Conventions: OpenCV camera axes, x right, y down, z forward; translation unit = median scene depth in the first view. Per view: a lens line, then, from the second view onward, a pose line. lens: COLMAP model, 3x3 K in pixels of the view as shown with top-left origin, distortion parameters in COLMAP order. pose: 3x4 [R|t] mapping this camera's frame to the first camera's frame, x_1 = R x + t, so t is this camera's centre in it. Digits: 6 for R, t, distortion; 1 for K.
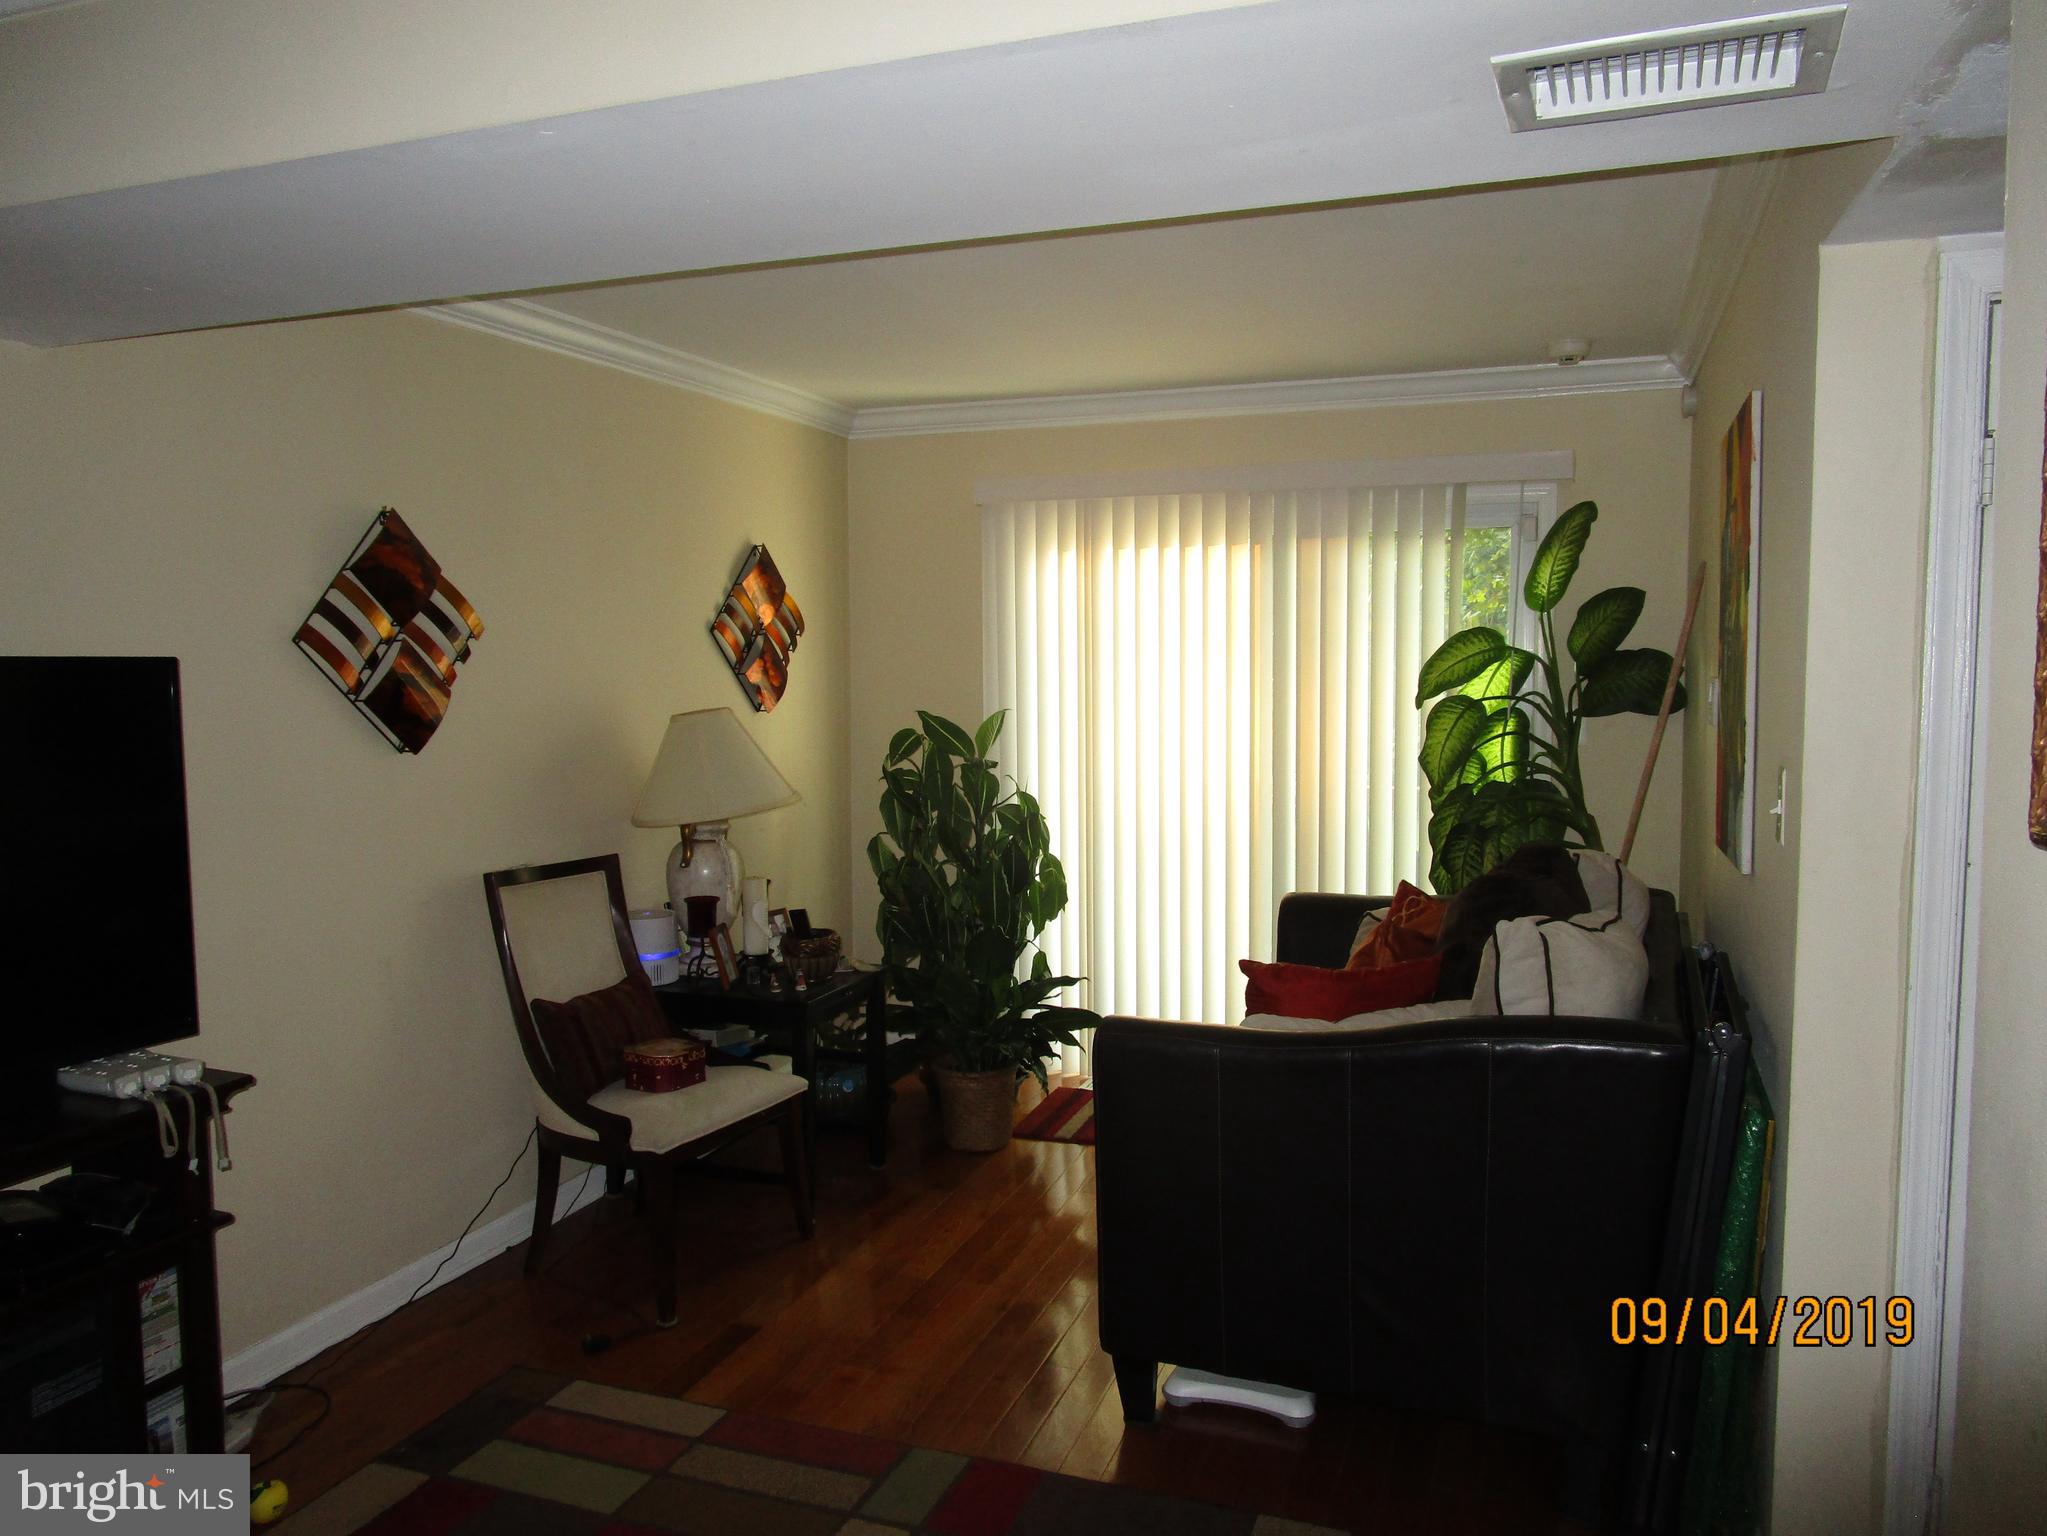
lens RADIAL K [[1494.2, 0, 1023.5], [0, 1494.2, 768.0], [0, 0, 1]] dist [-0.000183, -0.000441]
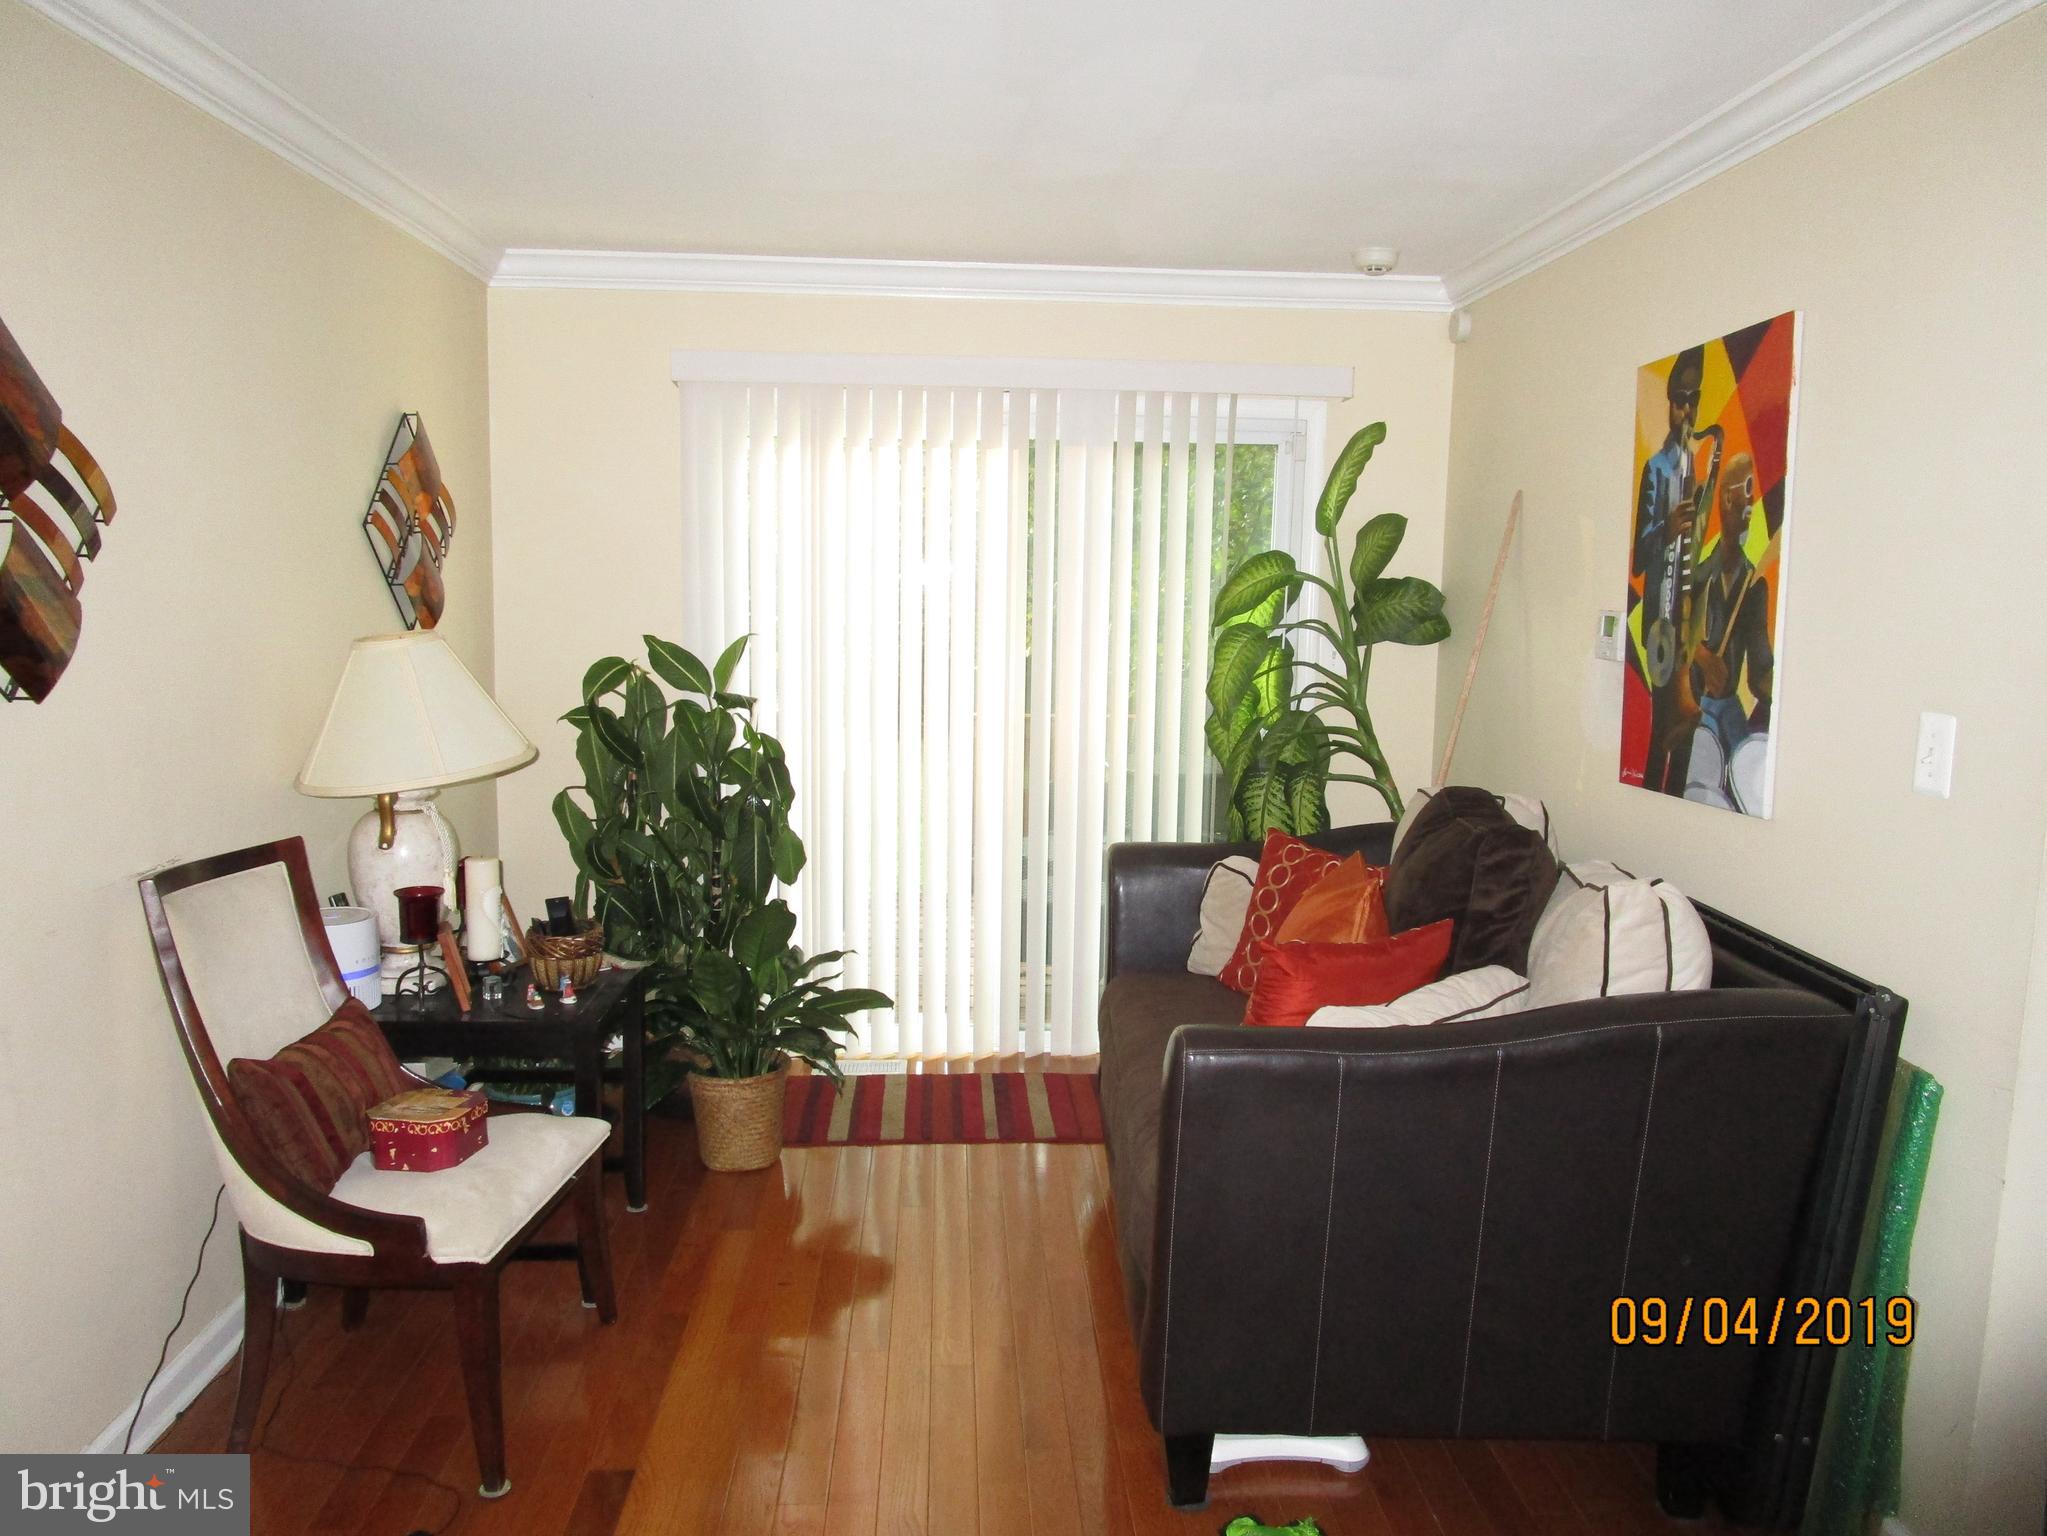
lens RADIAL K [[1481.2, 0, 1023.5], [0, 1481.2, 768.0], [0, 0, 1]] dist [-0.019363, -0.002255]
pose [[0.921277, -0.027523, 0.387932, -0.217183], [0.006482, 0.998441, 0.055443, -0.011272], [-0.388853, -0.048564, 0.920019, 0.213505]]
